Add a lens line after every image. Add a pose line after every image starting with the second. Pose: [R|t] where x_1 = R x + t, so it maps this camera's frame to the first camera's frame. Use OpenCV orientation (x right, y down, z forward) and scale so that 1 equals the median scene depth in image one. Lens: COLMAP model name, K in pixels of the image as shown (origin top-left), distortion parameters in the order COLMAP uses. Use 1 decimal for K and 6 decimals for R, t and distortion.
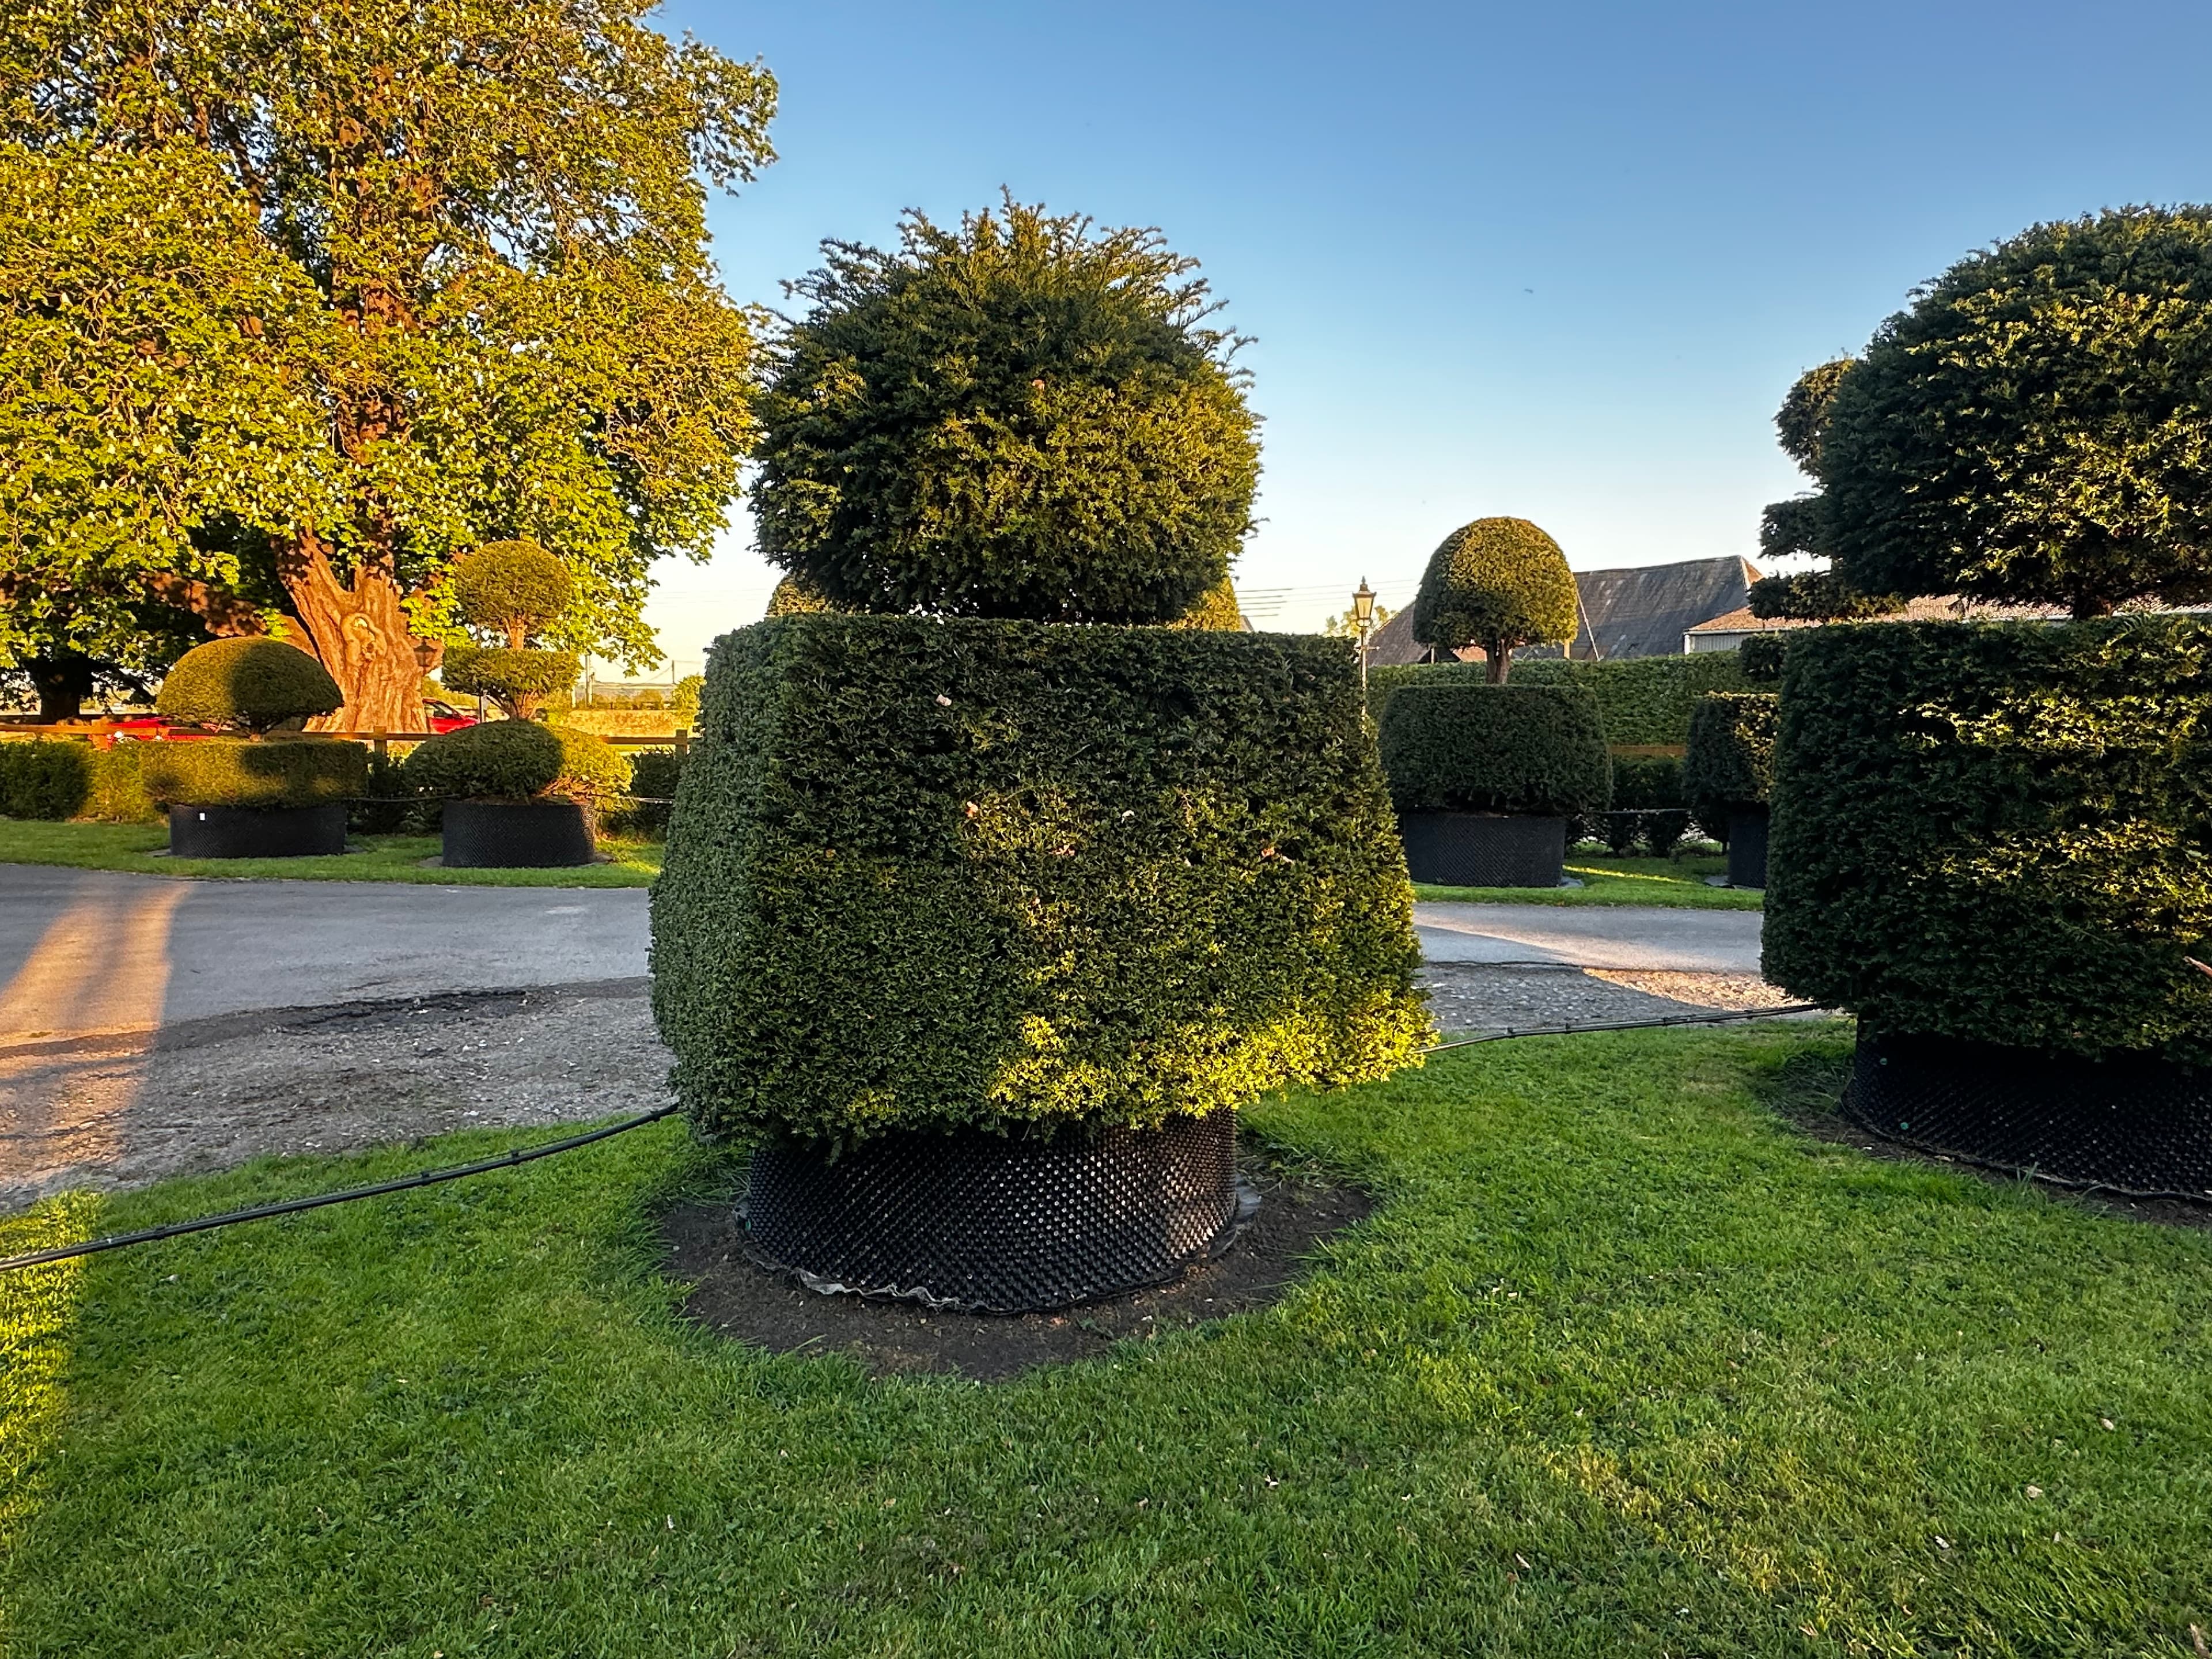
lens RADIAL K [[1348.2, 0, 1107.2], [0, 1348.2, 832.3], [0, 0, 1]] dist [0.002918, -0.001593]
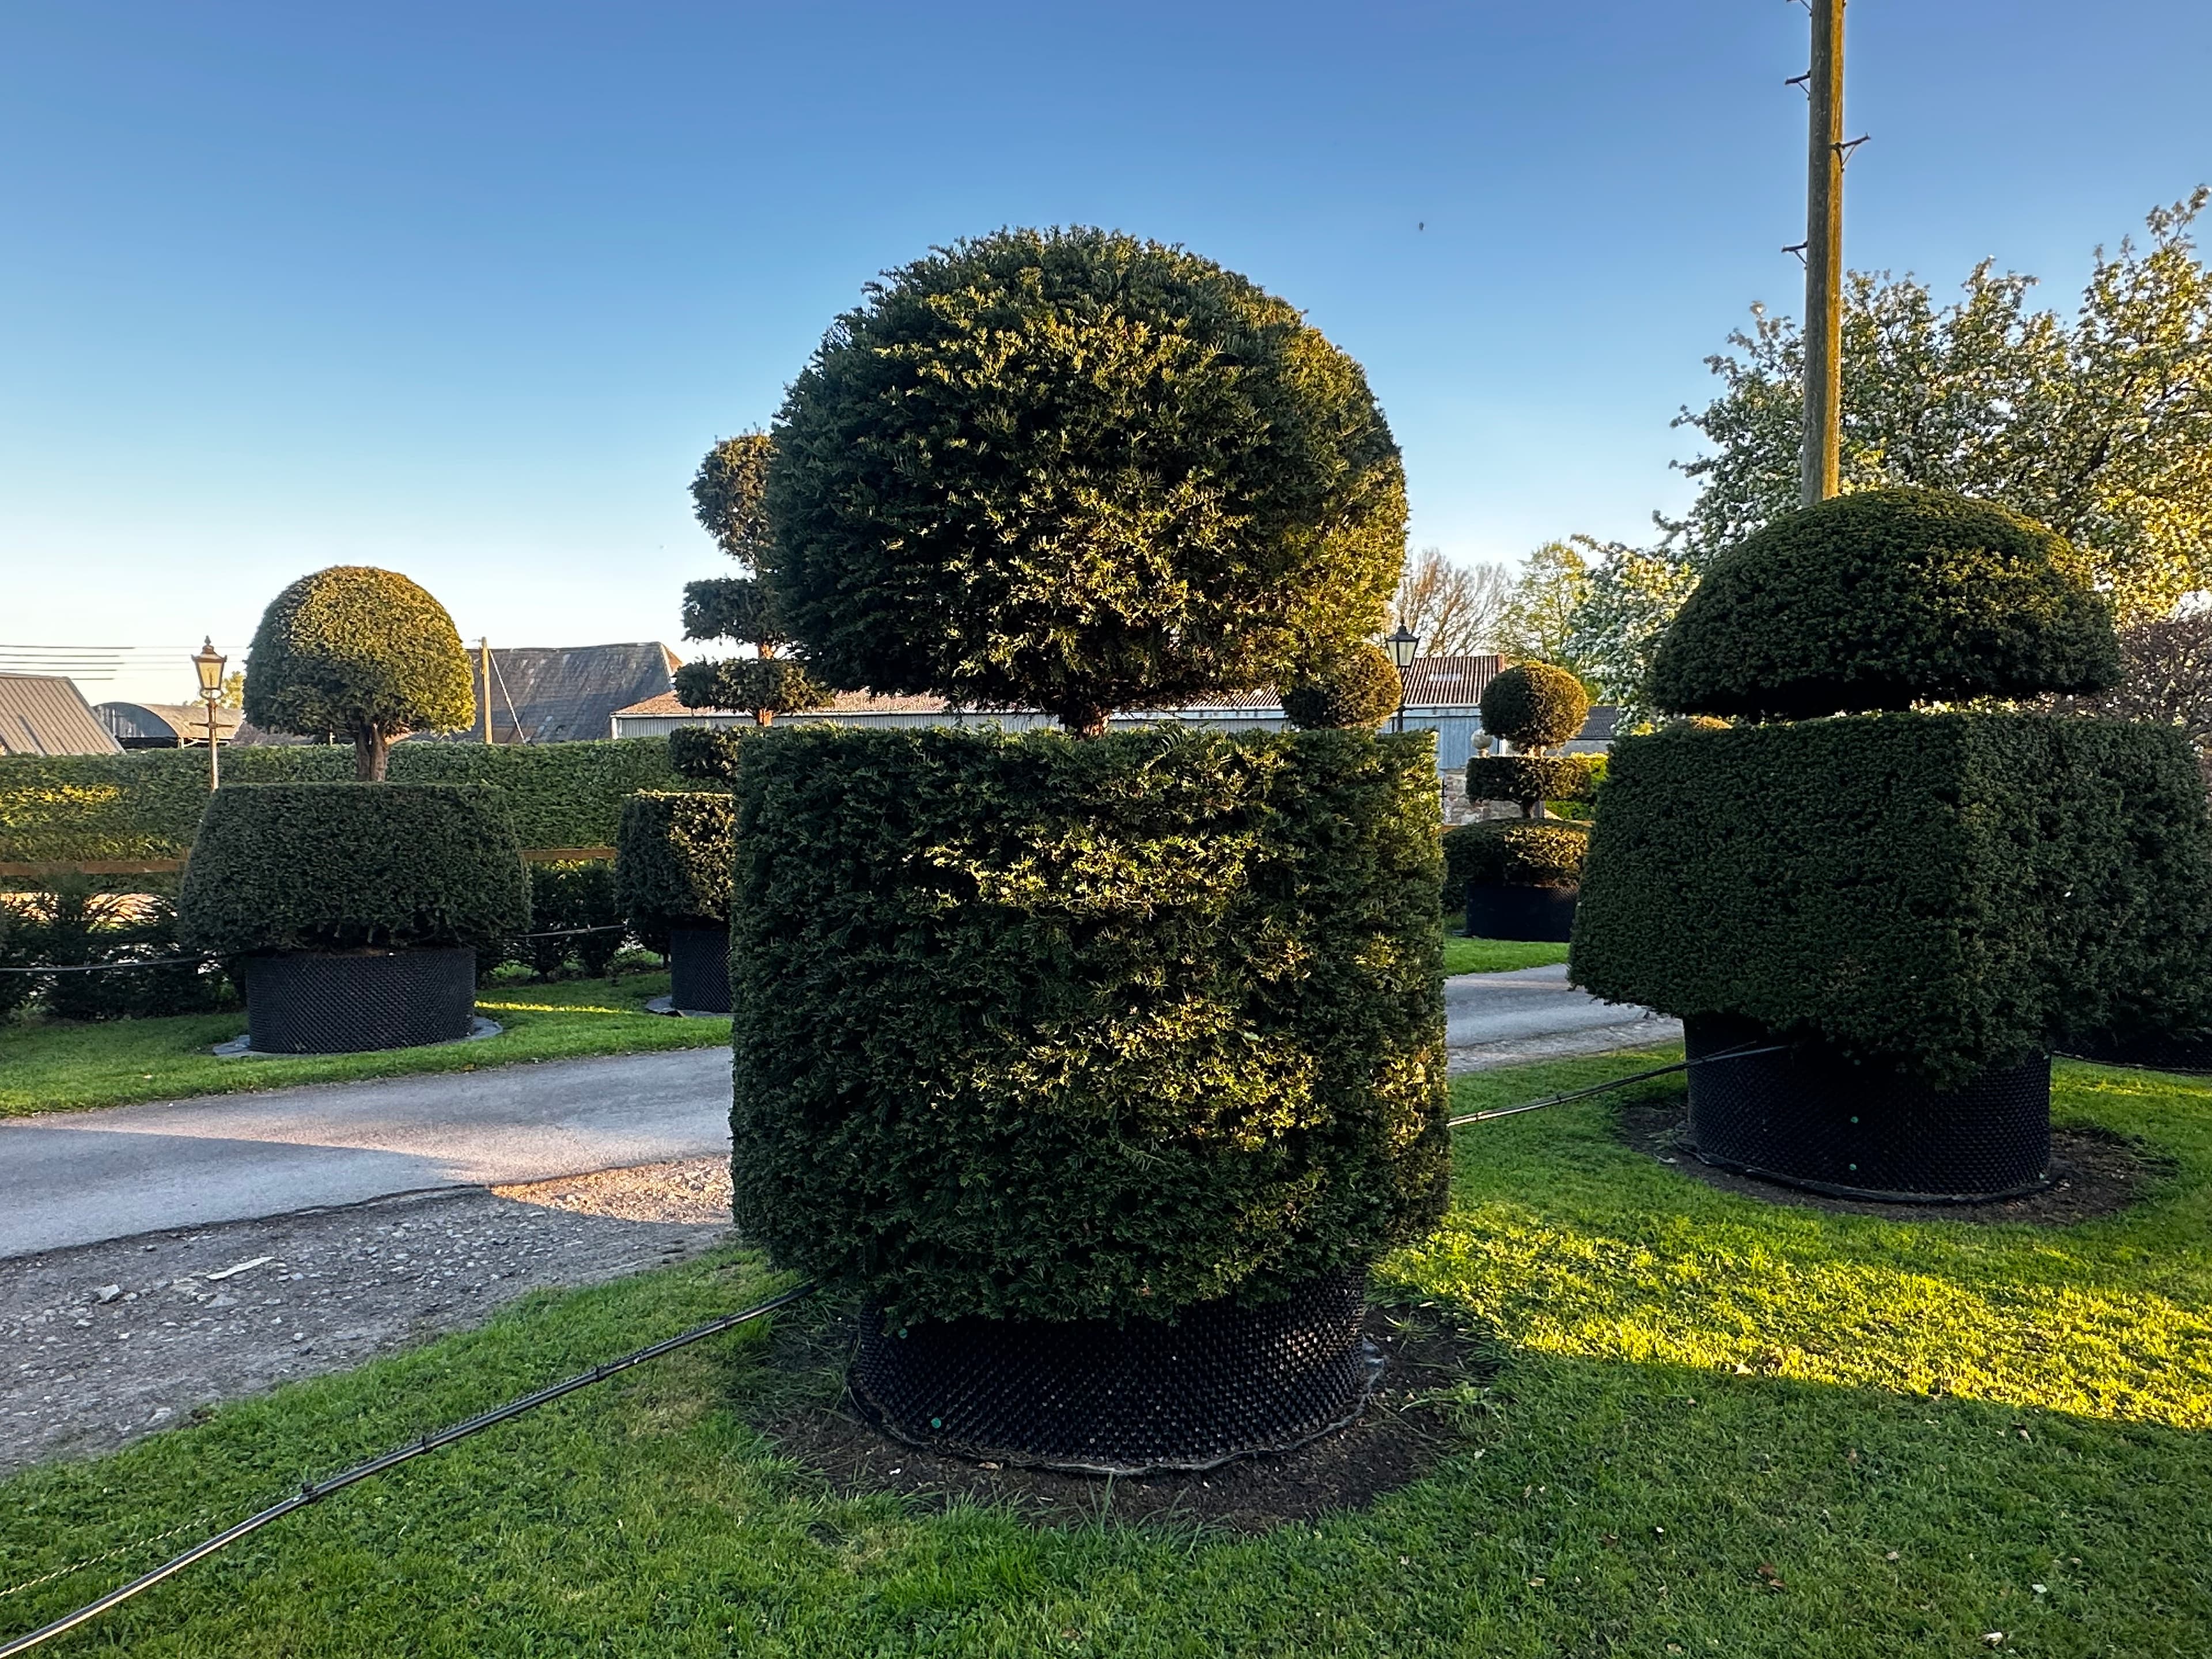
lens RADIAL K [[1320.5, 0, 1108.1], [0, 1320.5, 825.9], [0, 0, 1]] dist [0.001175, -0.002951]
pose [[0.725706, -0.030303, 0.687337, 0.200429], [0.072619, 0.996823, -0.032726, -0.077539], [-0.684162, 0.073664, 0.725601, 0.441473]]
